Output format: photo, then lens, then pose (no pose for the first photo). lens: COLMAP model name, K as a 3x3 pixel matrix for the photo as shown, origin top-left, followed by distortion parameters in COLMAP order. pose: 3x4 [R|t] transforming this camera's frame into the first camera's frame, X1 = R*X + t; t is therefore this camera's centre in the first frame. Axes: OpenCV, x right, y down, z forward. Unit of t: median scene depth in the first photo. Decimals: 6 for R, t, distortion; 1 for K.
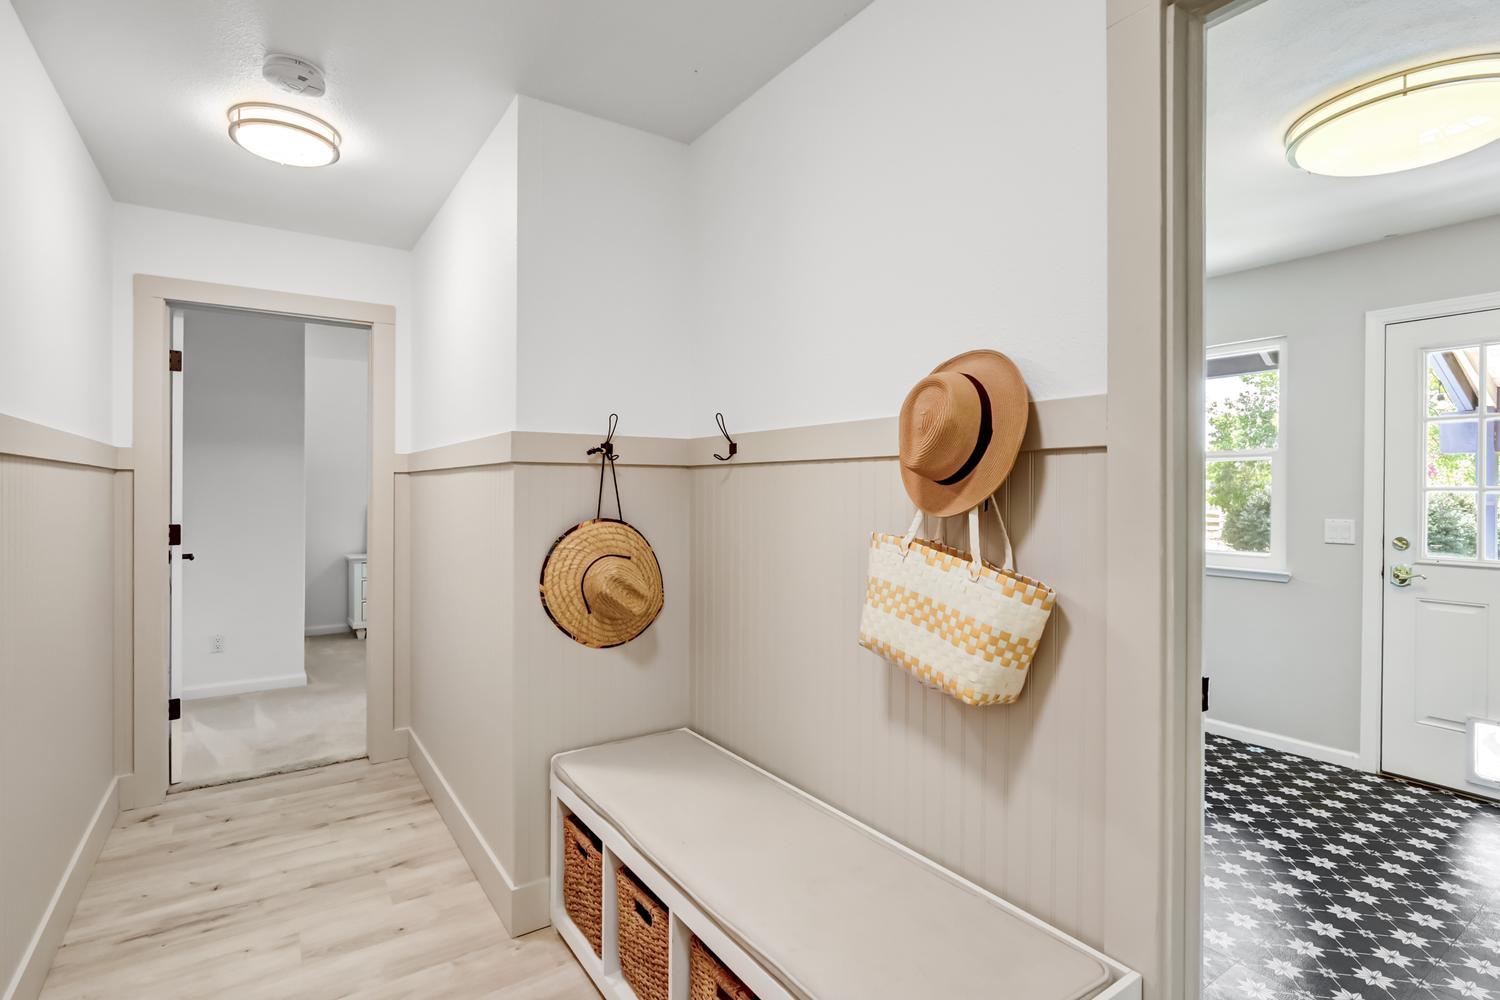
lens RADIAL K [[697.2, 0, 750.0], [0, 697.2, 500.0], [0, 0, 1]] dist [-0.002150, -0.000956]
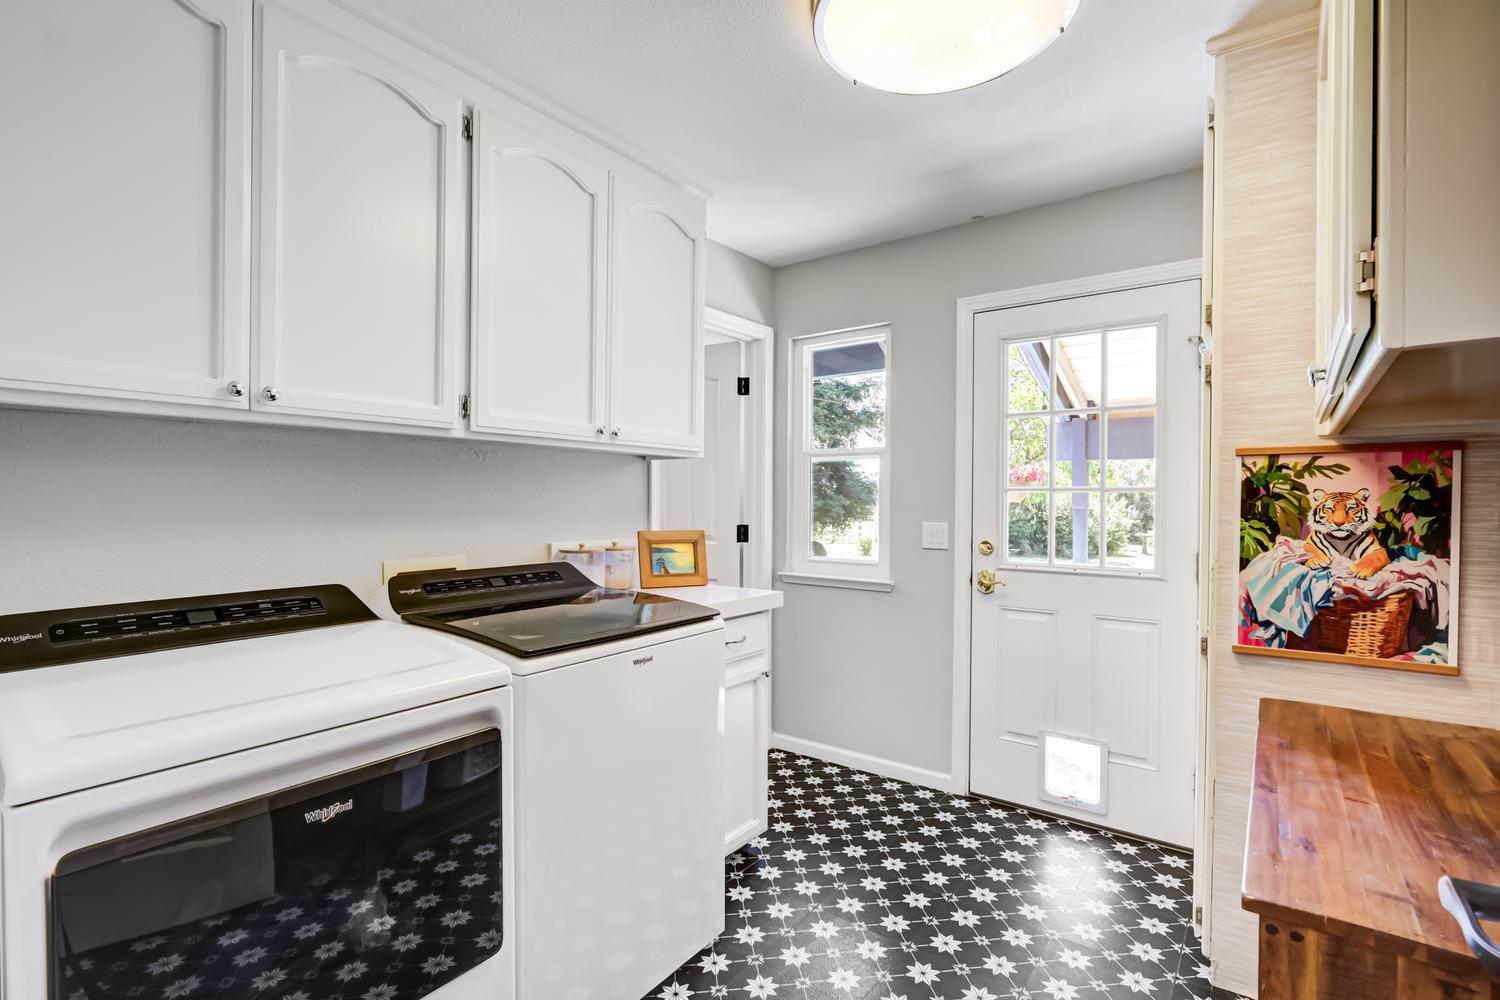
lens RADIAL K [[715.8, 0, 750.0], [0, 715.8, 500.0], [0, 0, 1]] dist [0.044125, 0.000087]
pose [[0.938093, 0.009142, 0.346263, 0.297942], [-0.010067, 0.999949, 0.000871, -0.000008], [-0.346238, -0.004302, 0.938137, 0.196286]]
